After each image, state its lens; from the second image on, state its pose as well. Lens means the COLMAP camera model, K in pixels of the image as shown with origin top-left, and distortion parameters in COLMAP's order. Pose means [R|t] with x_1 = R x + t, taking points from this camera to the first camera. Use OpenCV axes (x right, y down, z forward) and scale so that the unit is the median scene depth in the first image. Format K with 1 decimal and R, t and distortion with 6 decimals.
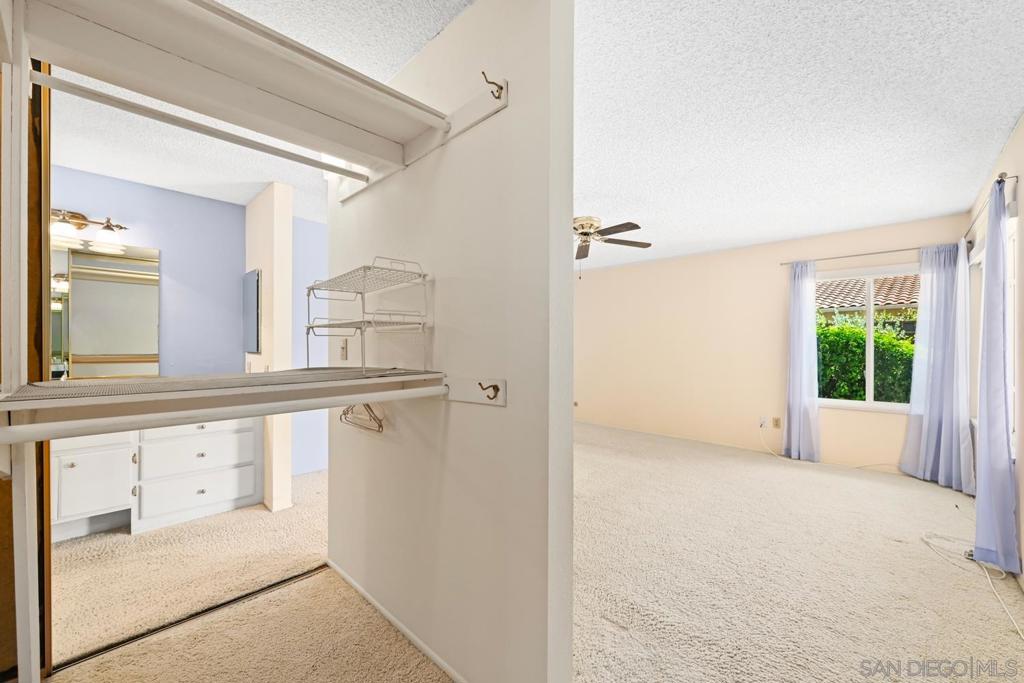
lens RADIAL K [[401.3, 0, 510.8], [0, 401.3, 340.1], [0, 0, 1]] dist [-0.003972, -0.000146]
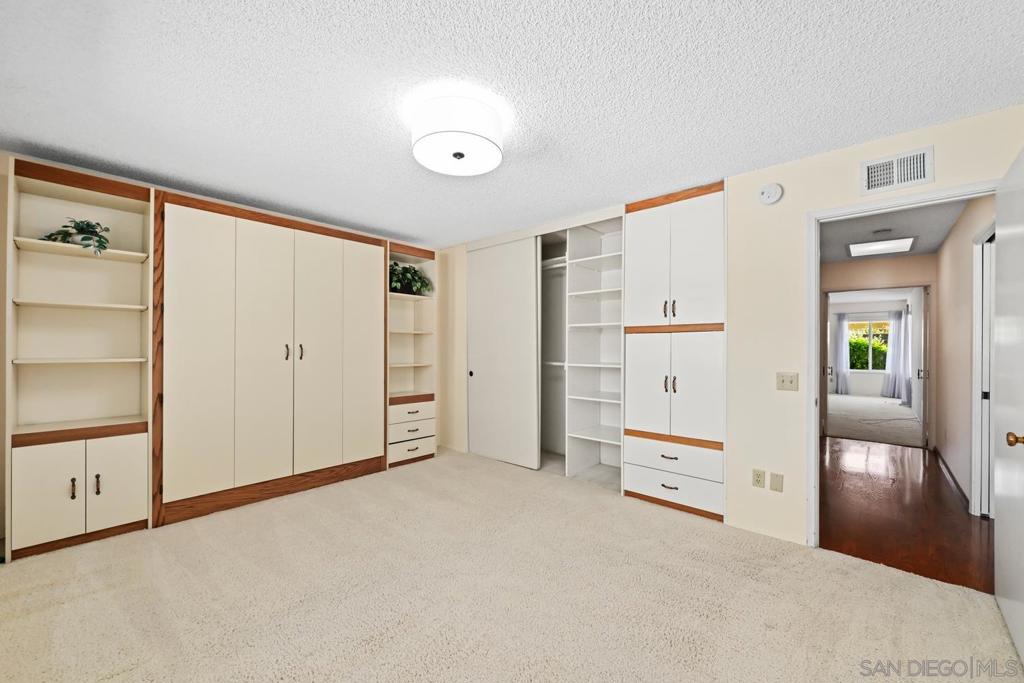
lens RADIAL K [[401.3, 0, 520.7], [0, 401.3, 343.5], [0, 0, 1]] dist [-0.003972, -0.000146]
pose [[0.999219, -0.005475, 0.039124, -1.539298], [0.005201, 0.999961, 0.007098, -0.047355], [-0.039161, -0.006889, 0.999209, -1.574188]]
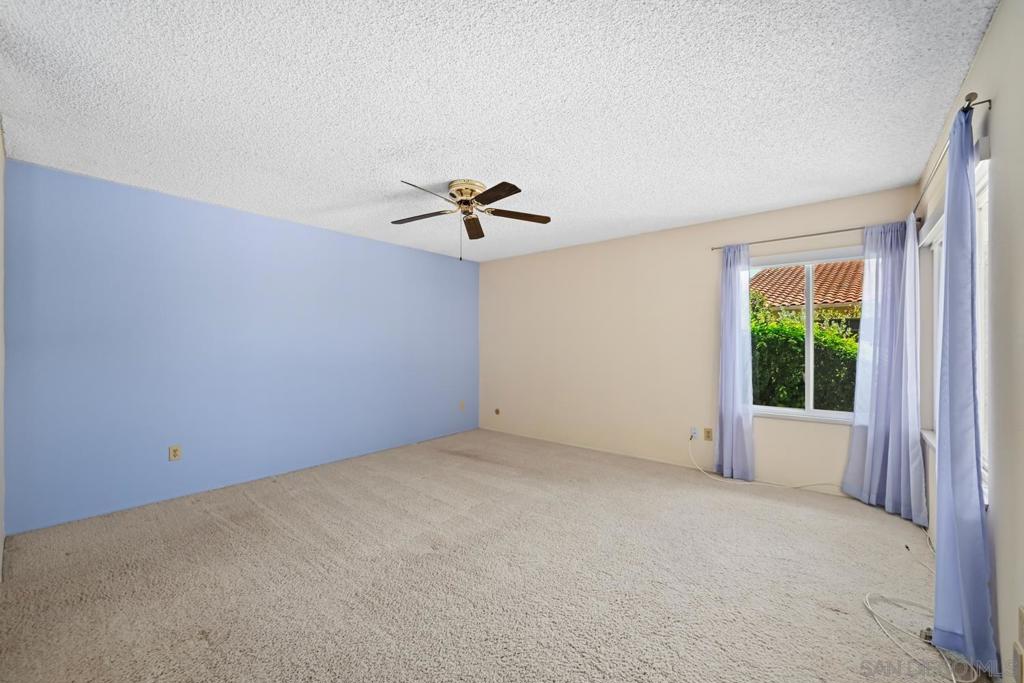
lens RADIAL K [[401.3, 0, 513.2], [0, 401.3, 338.4], [0, 0, 1]] dist [-0.003972, -0.000146]
pose [[0.997369, -0.001011, 0.072483, 0.222720], [0.001196, 0.999996, -0.002510, 0.003766], [-0.072480, 0.002591, 0.997367, 0.210126]]
